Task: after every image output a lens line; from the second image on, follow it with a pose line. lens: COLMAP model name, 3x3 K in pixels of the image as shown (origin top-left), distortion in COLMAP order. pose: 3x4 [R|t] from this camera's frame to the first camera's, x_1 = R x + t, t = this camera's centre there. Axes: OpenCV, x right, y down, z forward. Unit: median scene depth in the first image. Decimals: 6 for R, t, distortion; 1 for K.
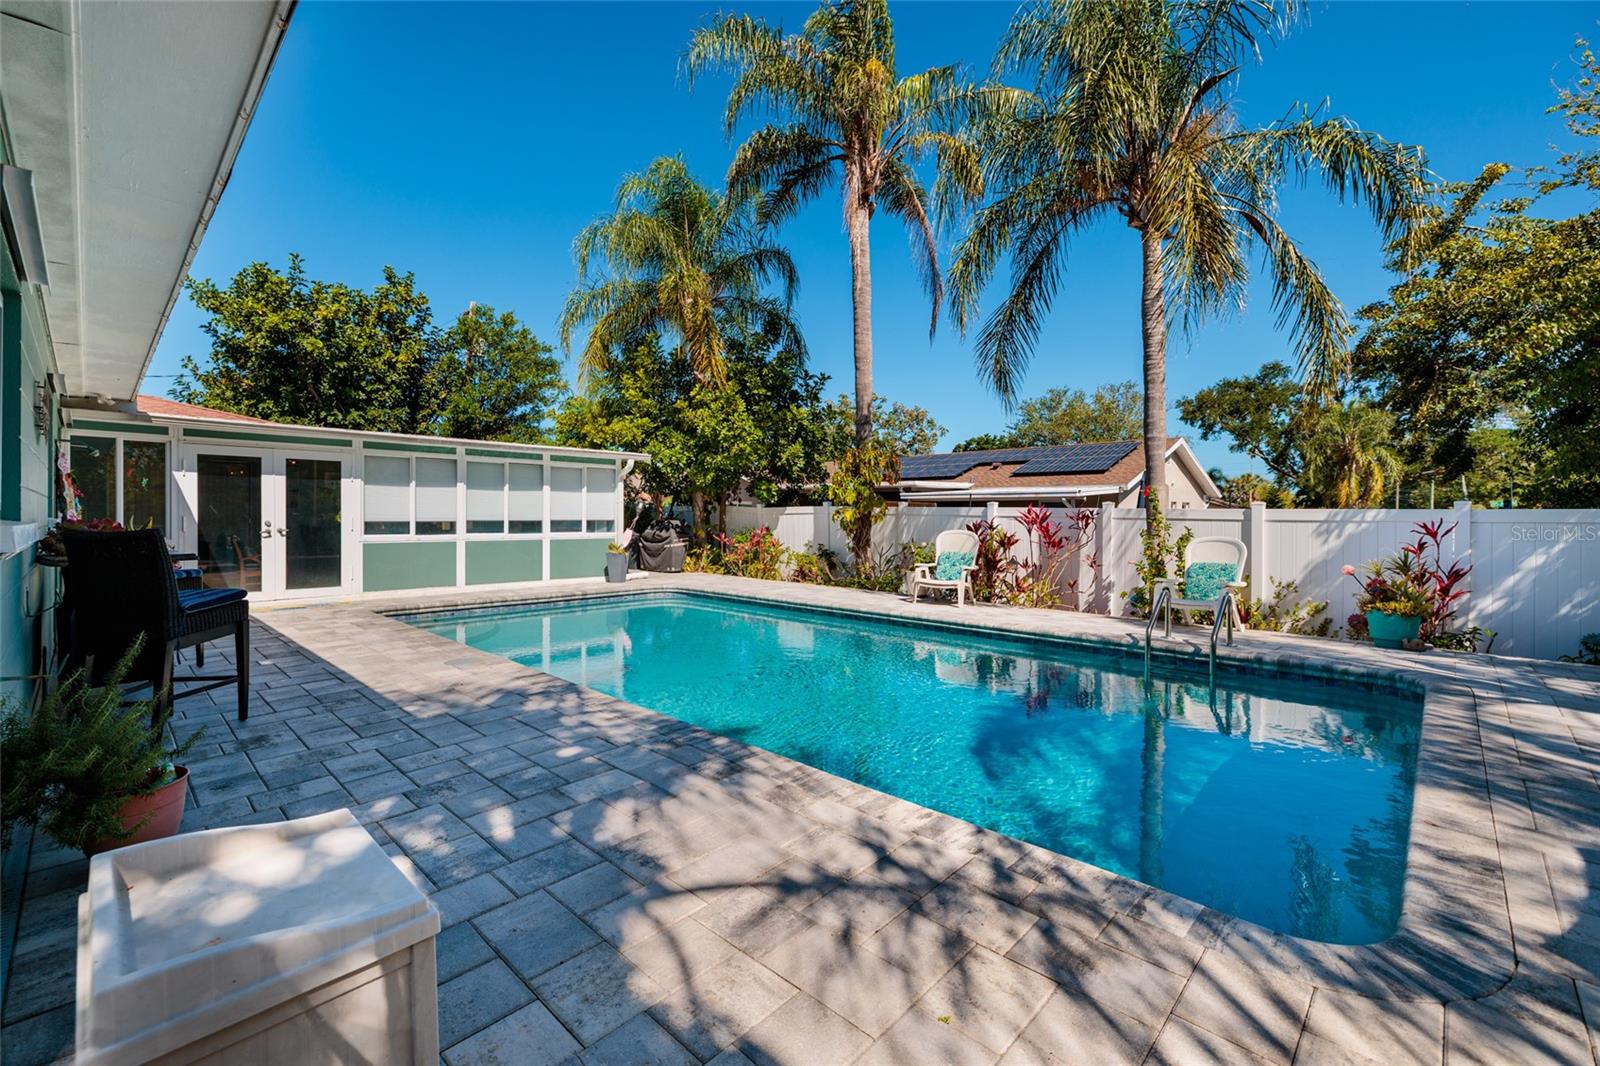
lens RADIAL K [[688.9, 0, 793.4], [0, 688.9, 526.5], [0, 0, 1]] dist [0.002386, 0.000439]
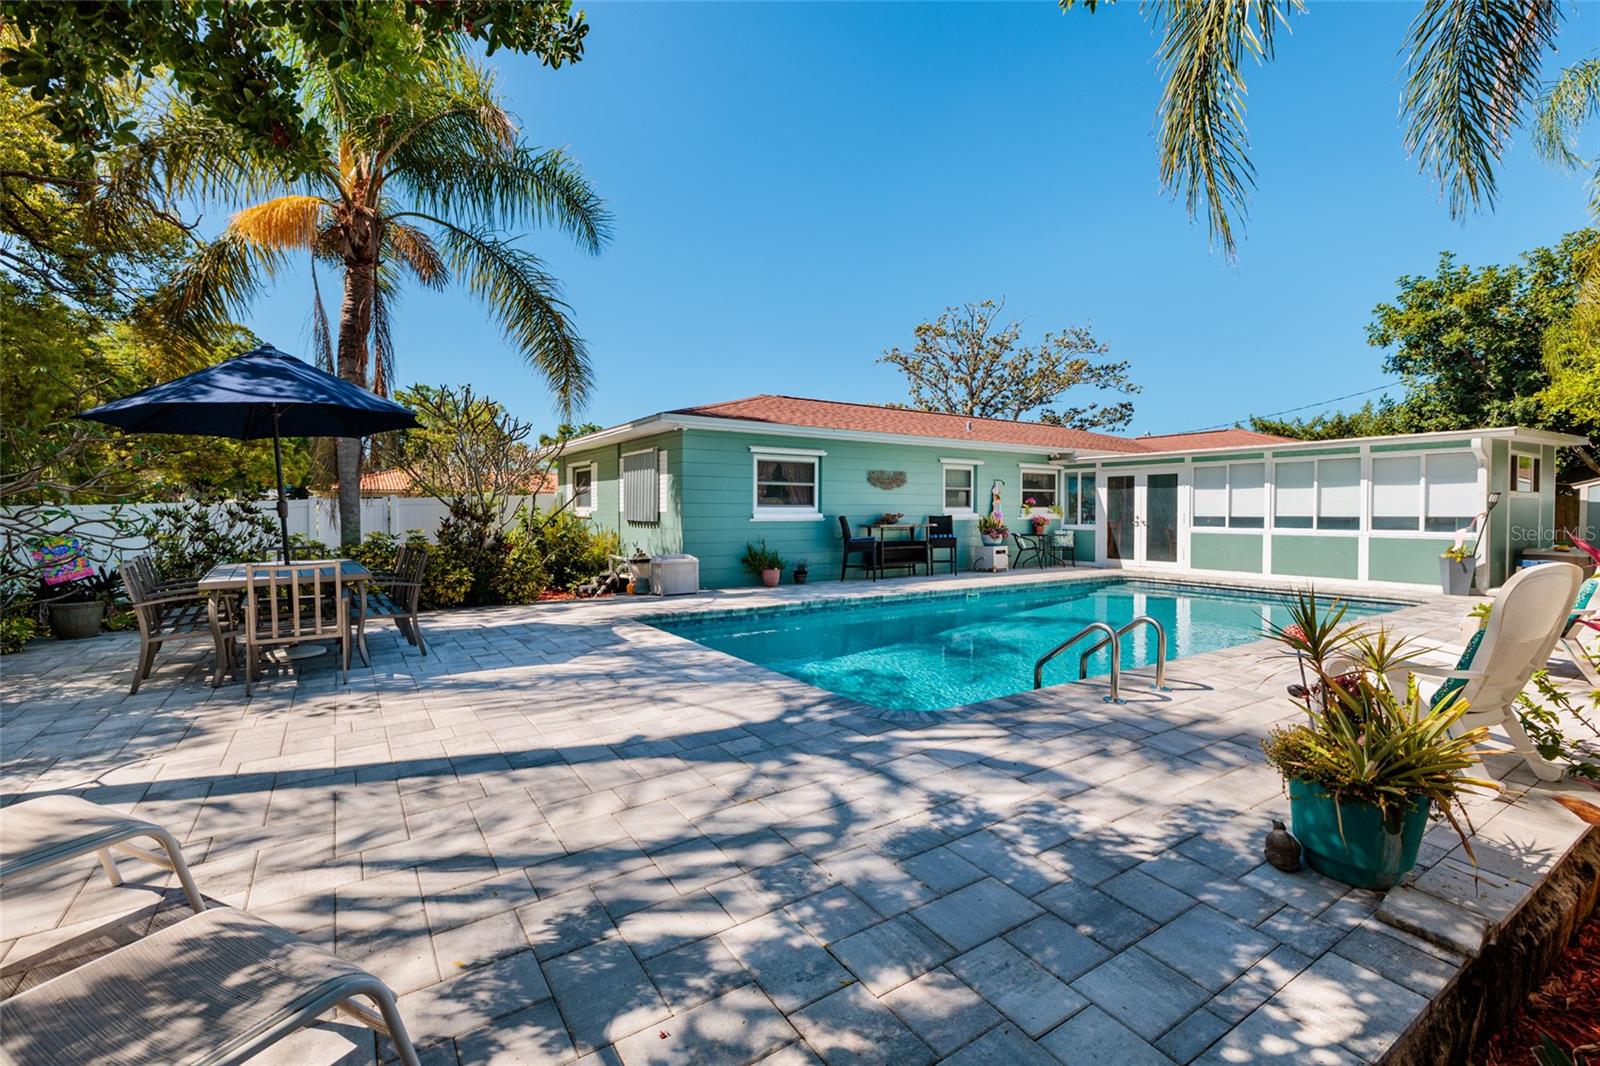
lens RADIAL K [[688.9, 0, 802.5], [0, 688.9, 524.2], [0, 0, 1]] dist [0.002386, 0.000439]
pose [[-0.210224, 0.016097, -0.977521, 0.704281], [-0.013008, 0.999730, 0.019260, -0.006635], [0.977567, 0.016764, -0.209958, 0.442156]]
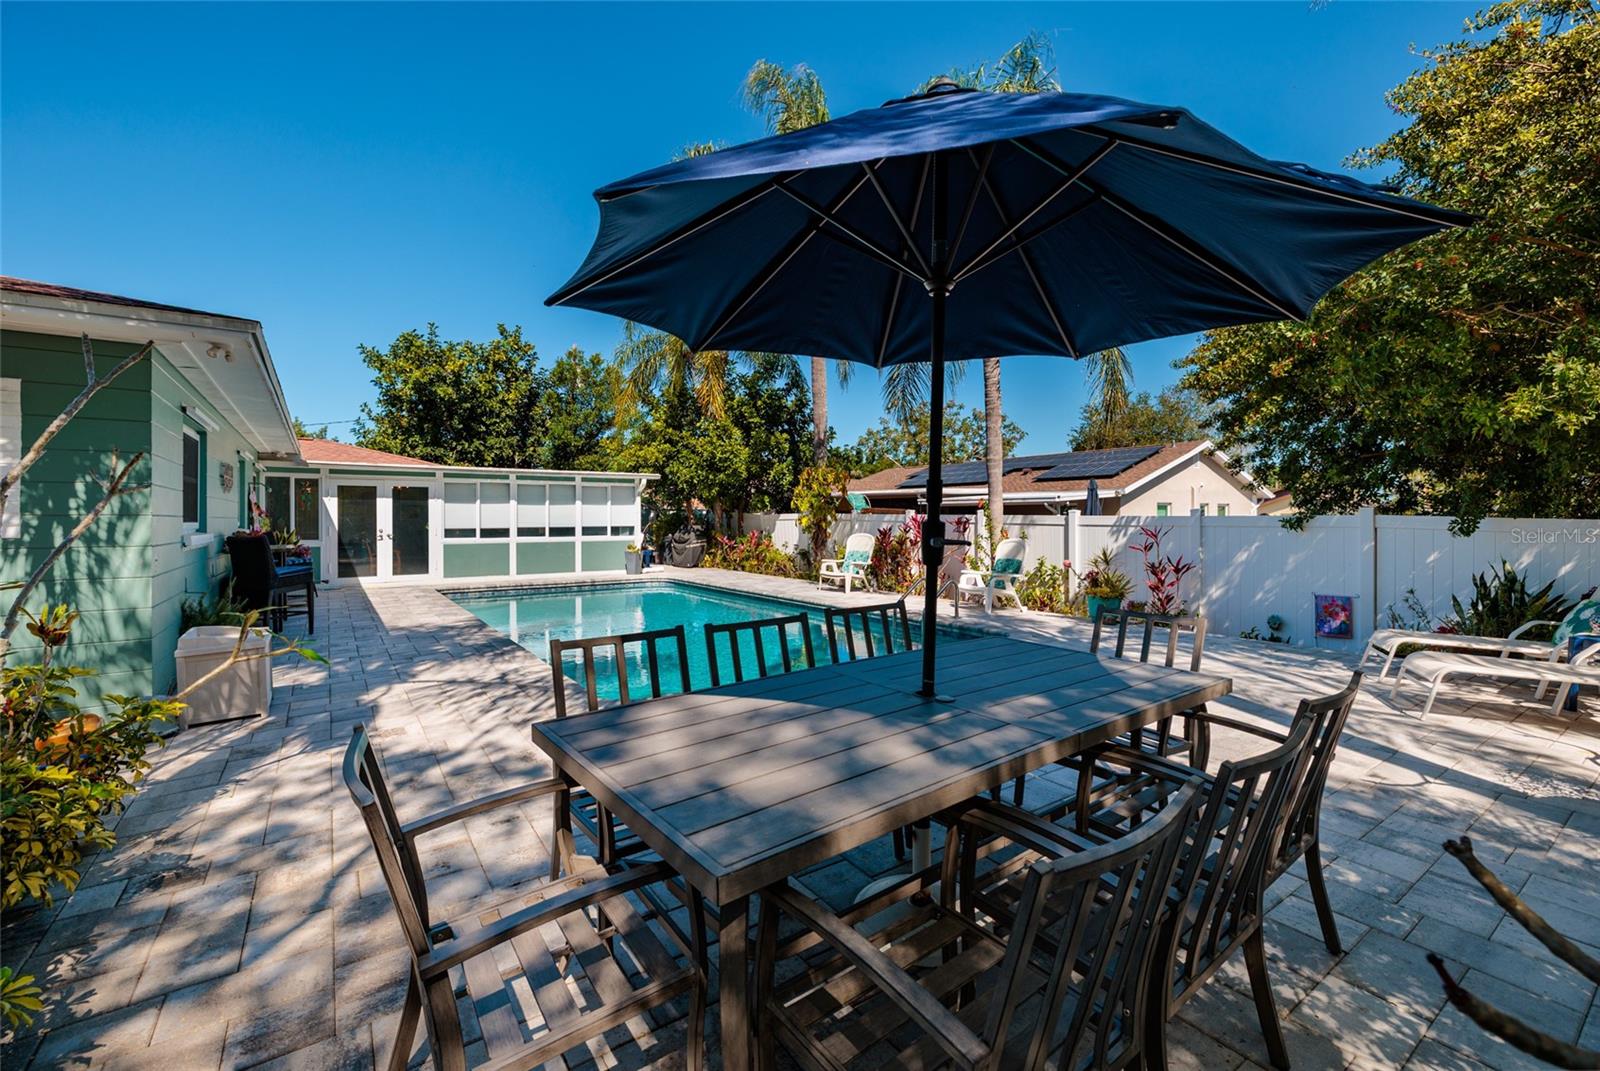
lens RADIAL K [[688.9, 0, 804.5], [0, 688.9, 525.0], [0, 0, 1]] dist [0.002386, 0.000439]
pose [[0.982196, -0.006040, -0.187762, 0.311189], [0.005149, 0.999973, -0.005237, -0.003029], [0.187788, 0.004177, 0.982201, -0.215984]]
